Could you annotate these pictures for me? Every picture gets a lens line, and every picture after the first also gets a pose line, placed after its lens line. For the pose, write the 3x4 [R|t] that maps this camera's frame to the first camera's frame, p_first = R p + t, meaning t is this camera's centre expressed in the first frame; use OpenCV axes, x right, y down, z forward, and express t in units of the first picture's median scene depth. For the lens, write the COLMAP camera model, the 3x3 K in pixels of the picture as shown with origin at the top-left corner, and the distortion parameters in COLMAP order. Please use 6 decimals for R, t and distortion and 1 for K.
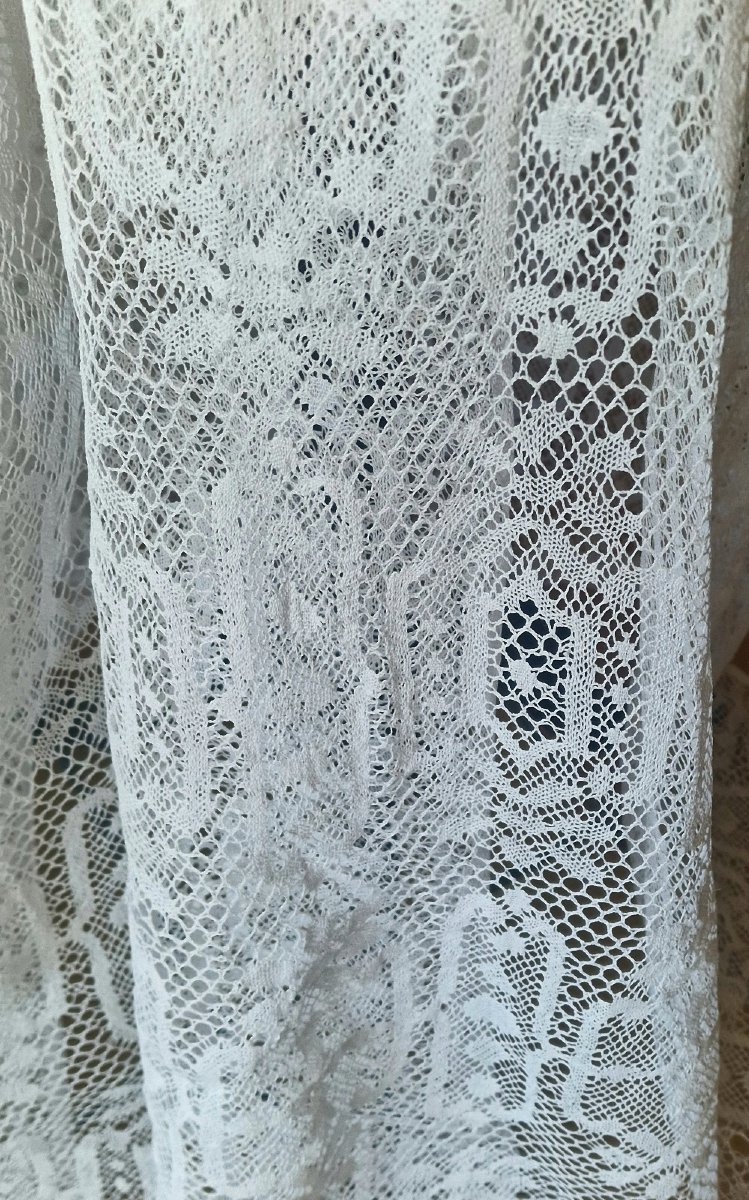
lens RADIAL K [[1520.3, 0, 466.4], [0, 1520.3, 601.5], [0, 0, 1]] dist [0.230999, -0.642768]
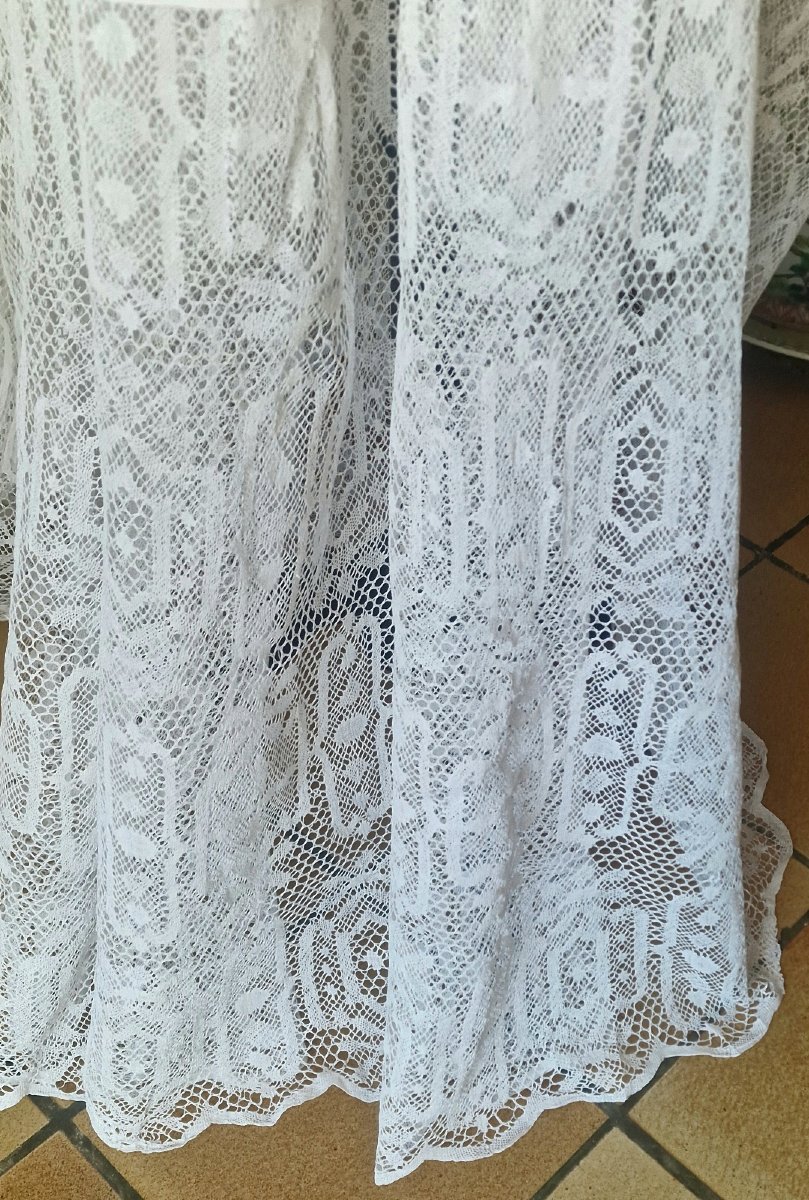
lens RADIAL K [[1484.9, 0, 431.1], [0, 1484.9, 601.9], [0, 0, 1]] dist [0.257268, -0.737831]
pose [[0.977364, -0.153913, 0.145156, -0.425245], [0.164515, 0.984294, -0.064031, 0.237321], [-0.133021, 0.086462, 0.987335, -0.570377]]
